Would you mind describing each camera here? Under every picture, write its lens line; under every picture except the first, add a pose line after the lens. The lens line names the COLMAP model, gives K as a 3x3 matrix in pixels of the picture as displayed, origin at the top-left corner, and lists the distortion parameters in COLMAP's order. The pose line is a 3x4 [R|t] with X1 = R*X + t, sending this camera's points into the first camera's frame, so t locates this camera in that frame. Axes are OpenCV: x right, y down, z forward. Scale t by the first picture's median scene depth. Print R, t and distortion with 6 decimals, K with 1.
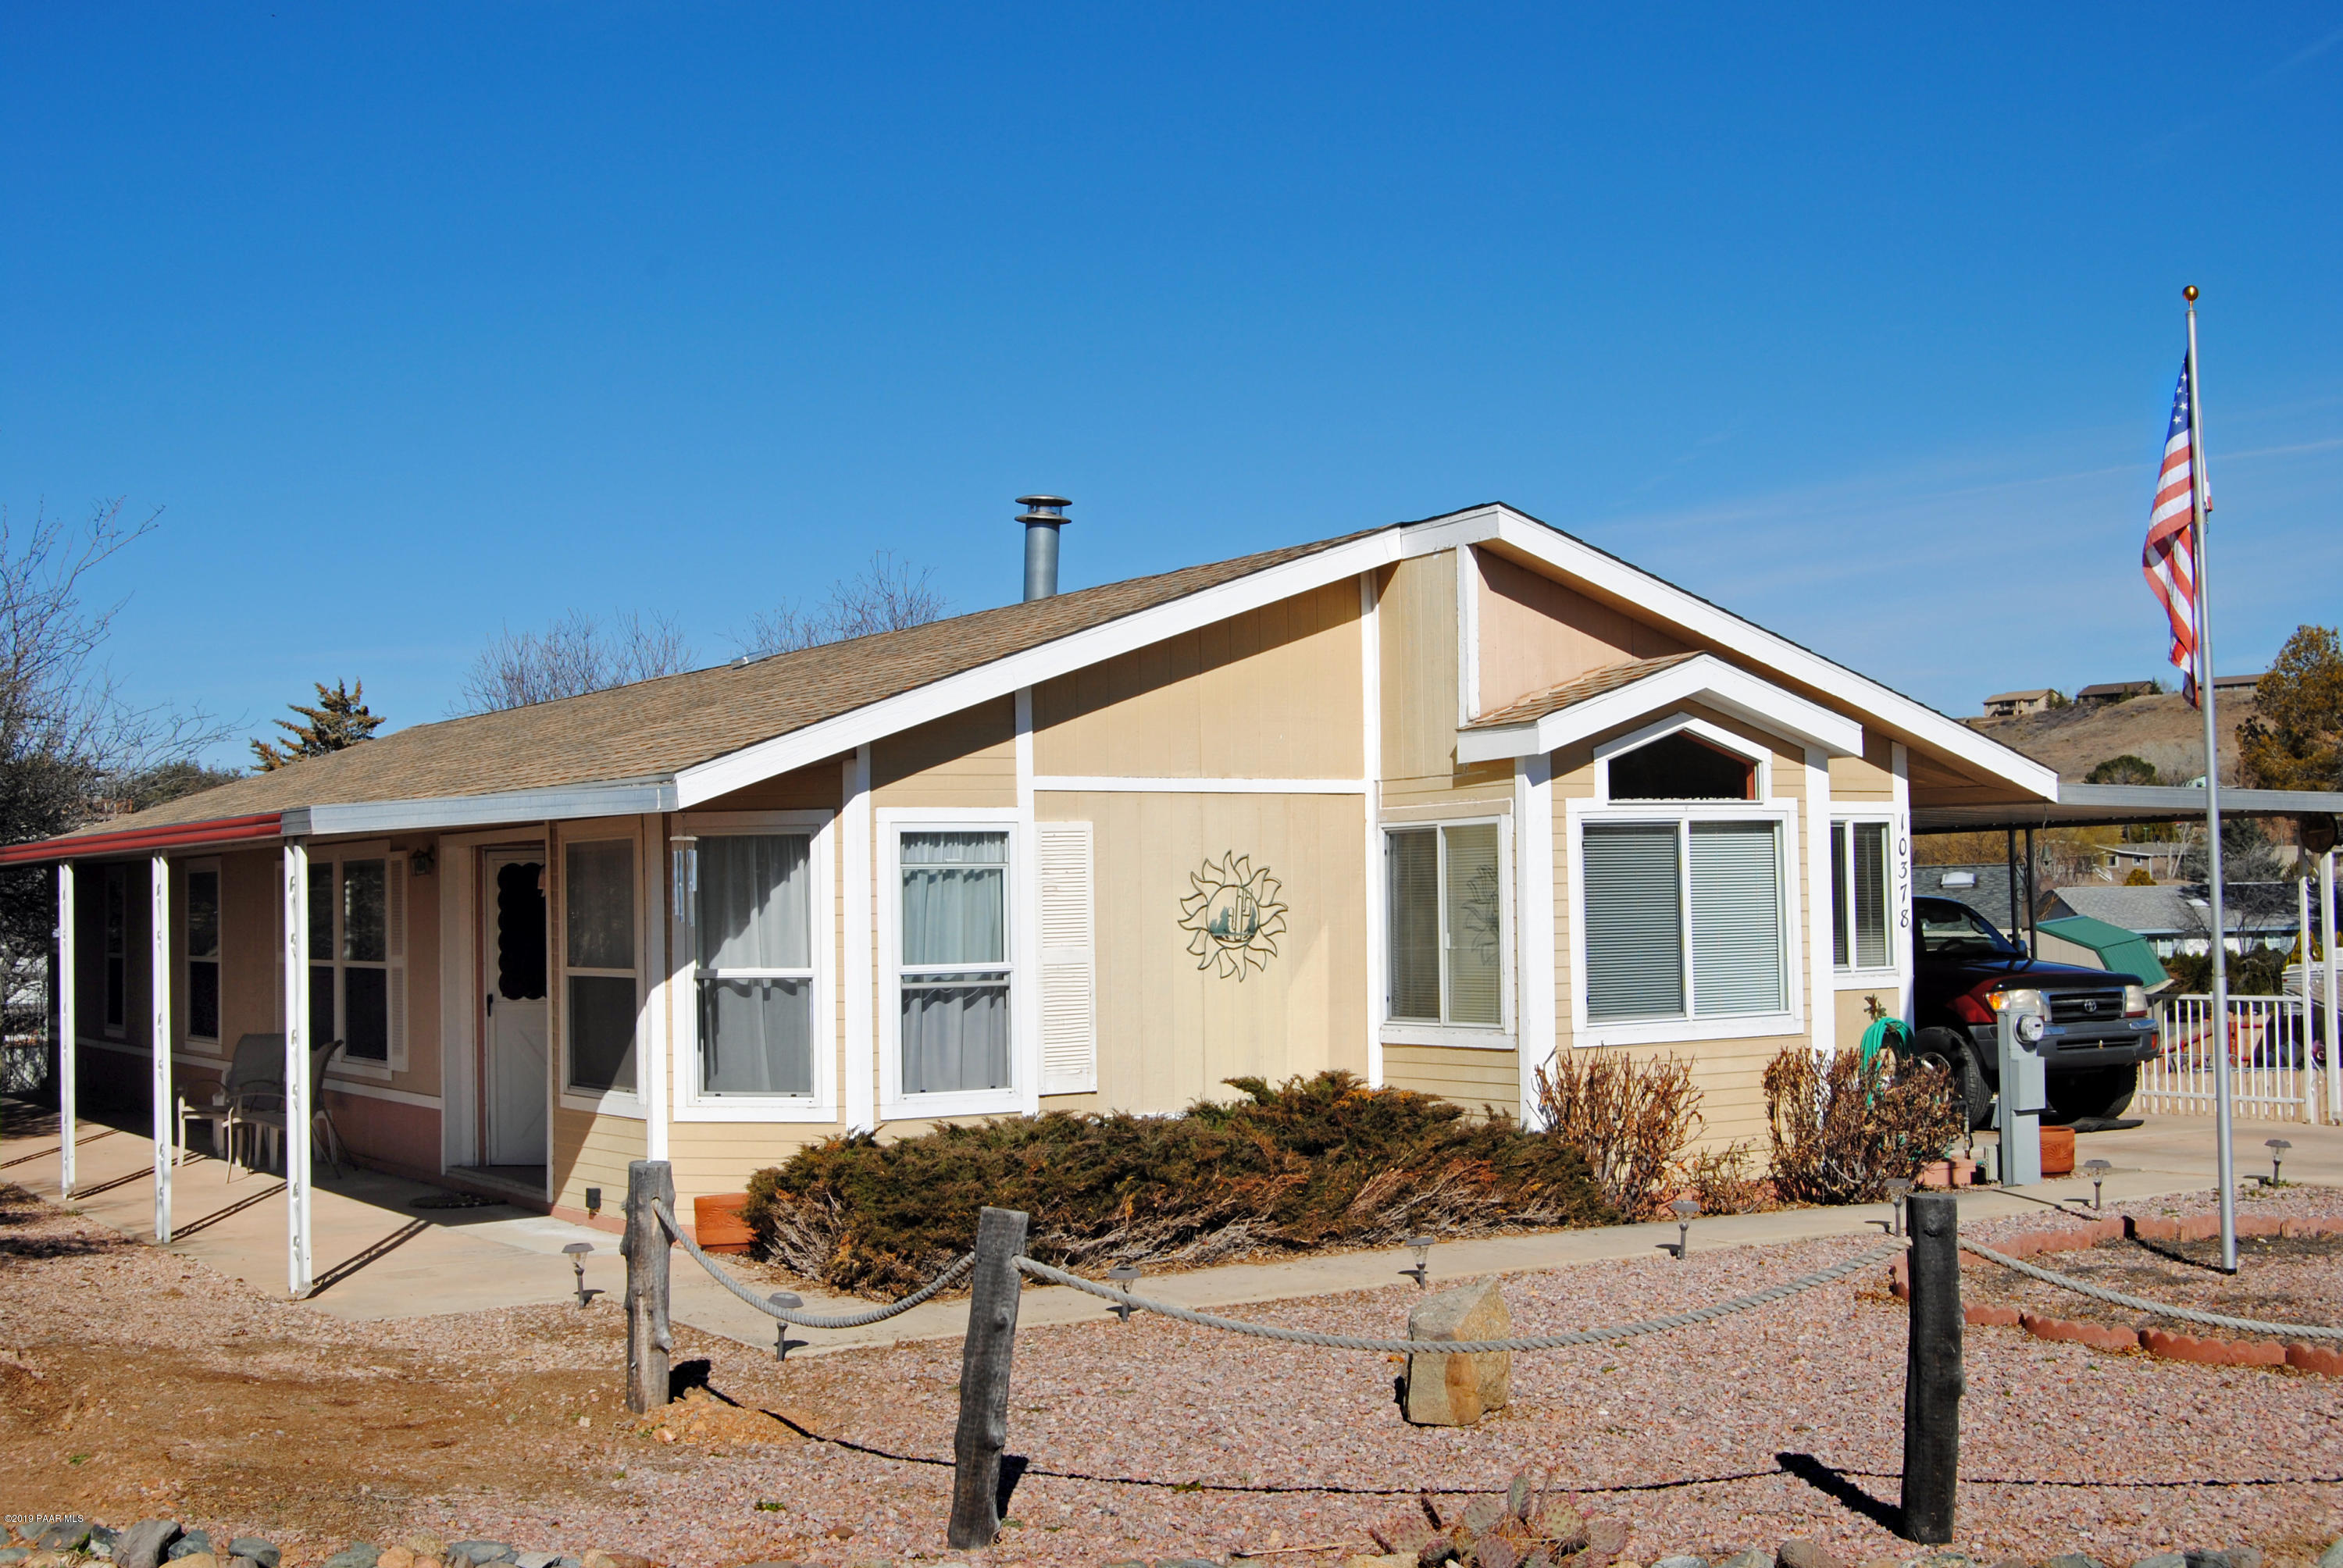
lens RADIAL K [[2749.8, 0, 1159.9], [0, 2749.8, 777.0], [0, 0, 1]] dist [-0.007599, 0.000000]
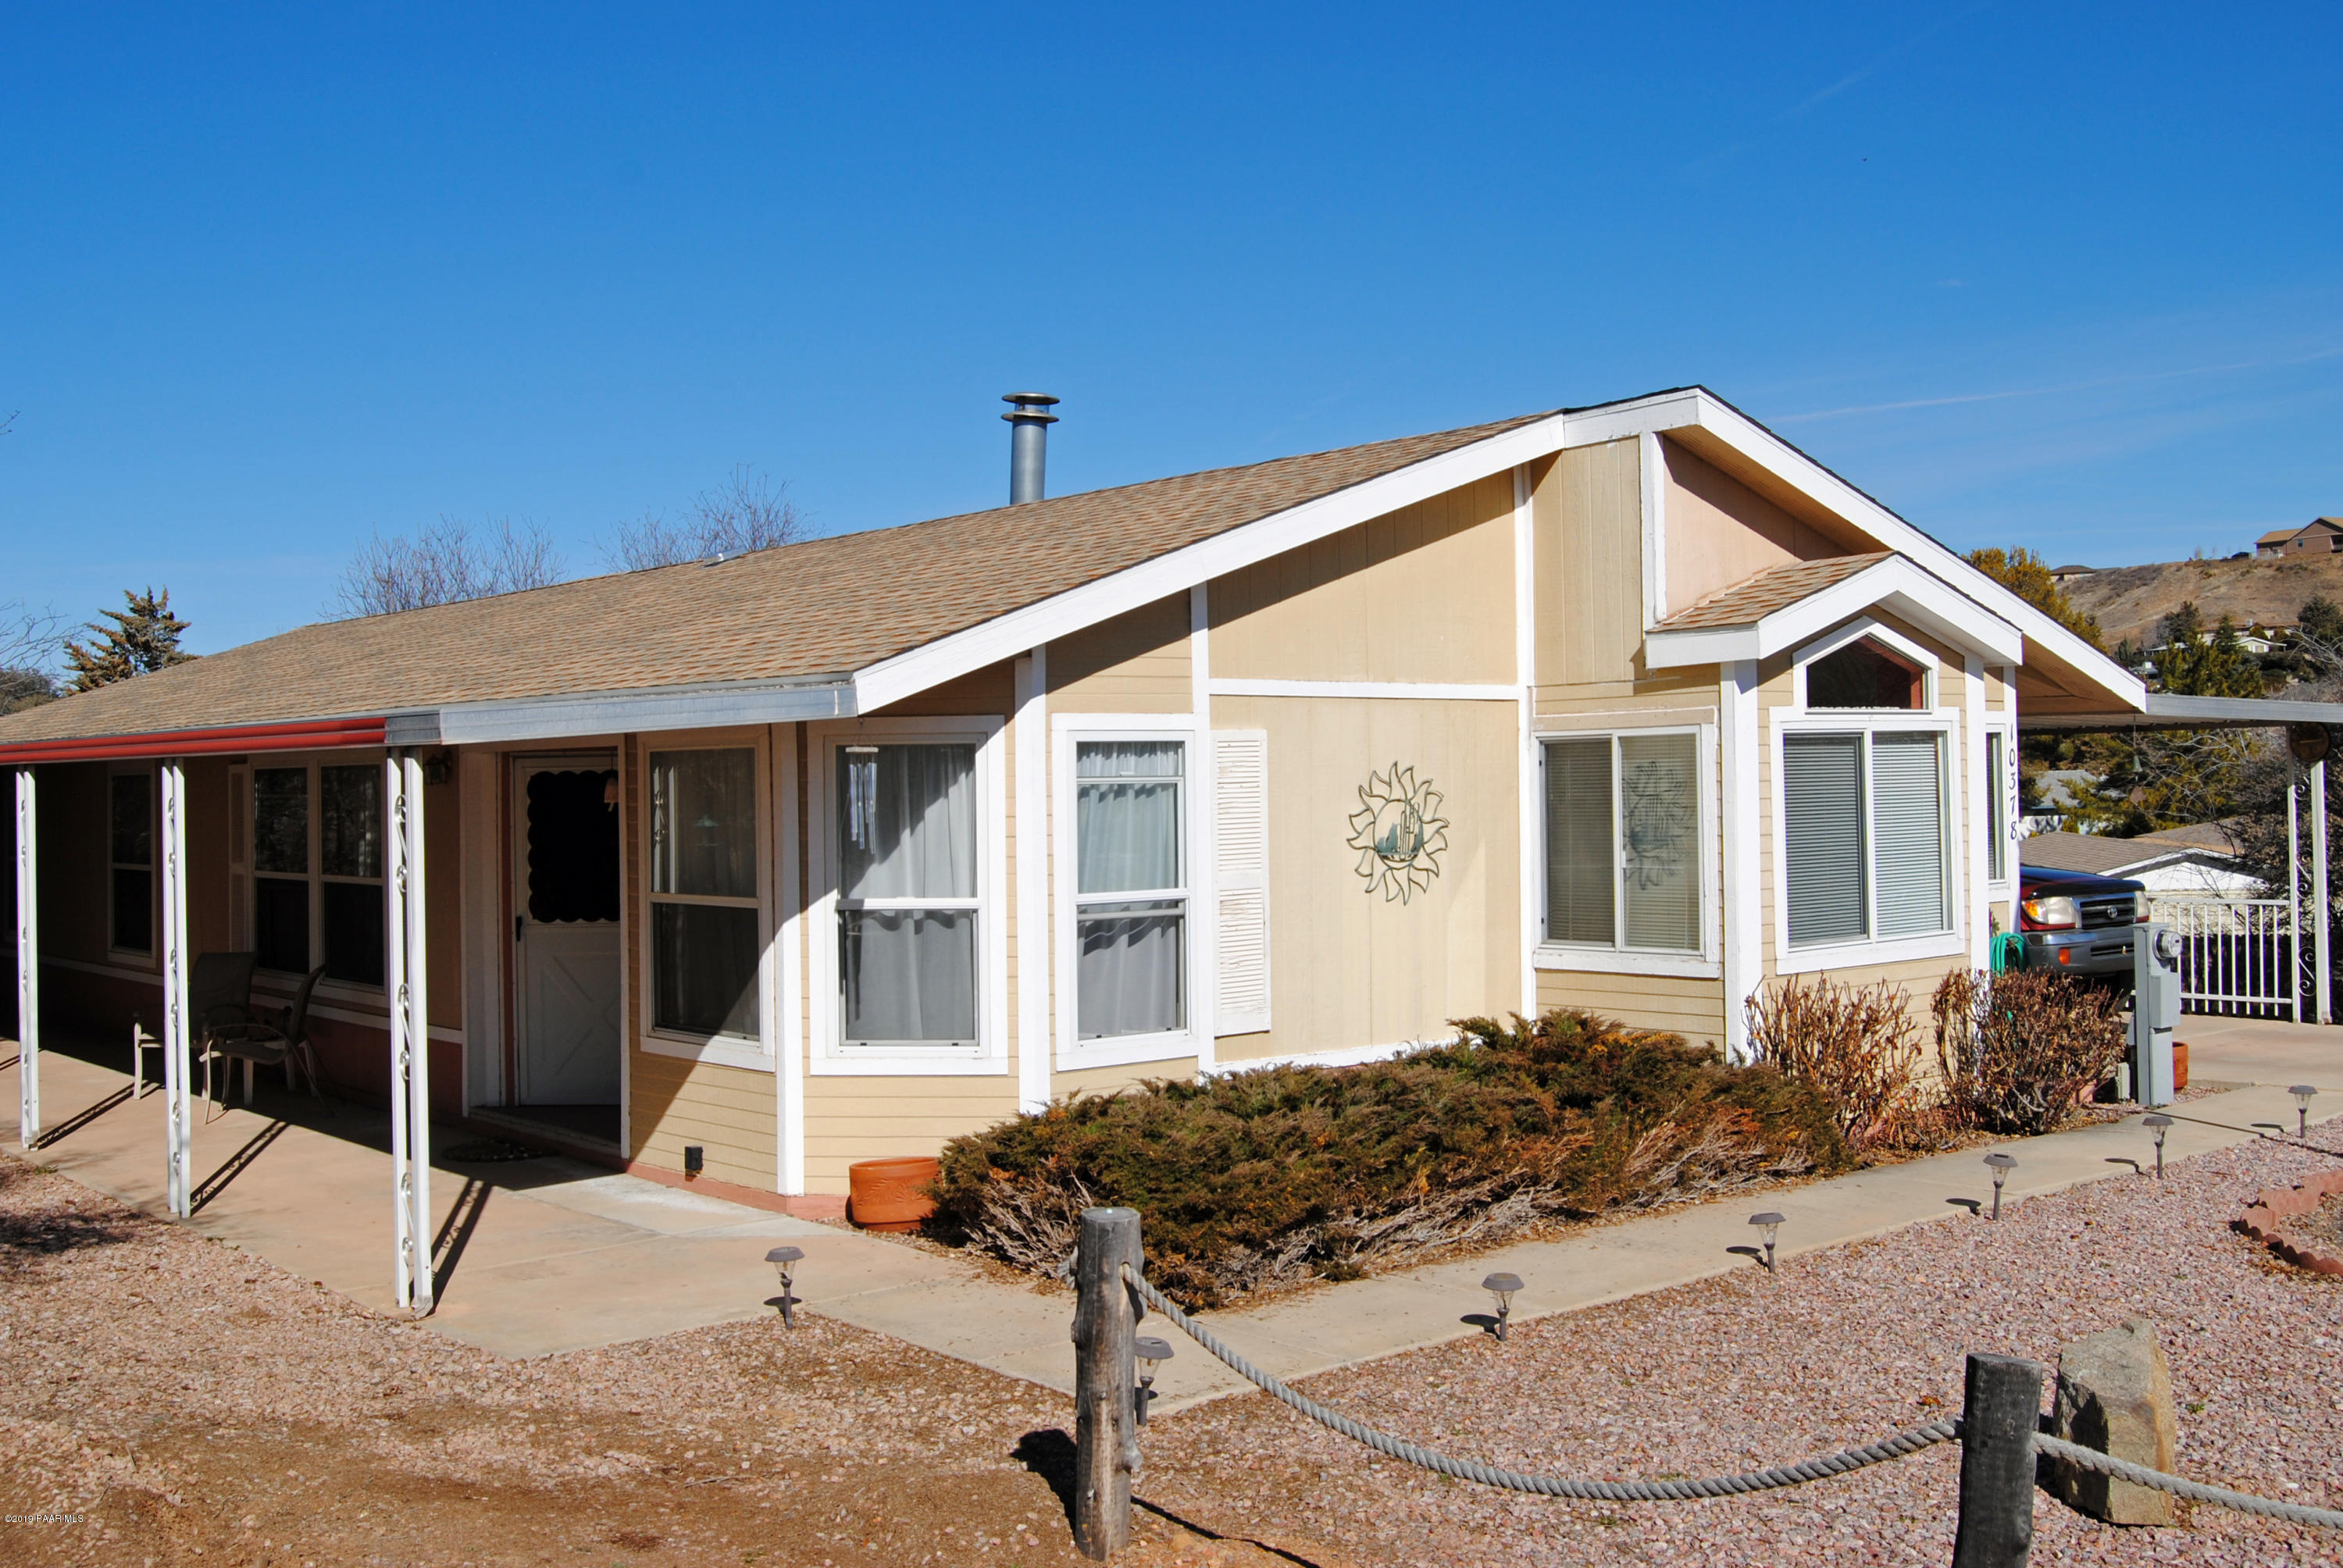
lens RADIAL K [[2337.7, 0, 1191.6], [0, 2337.7, 712.4], [0, 0, 1]] dist [-0.052540, 0.000000]
pose [[0.989441, 0.005157, 0.144844, -0.154792], [-0.006980, 0.999903, 0.012079, 0.001432], [-0.144768, -0.012962, 0.989381, 0.242550]]
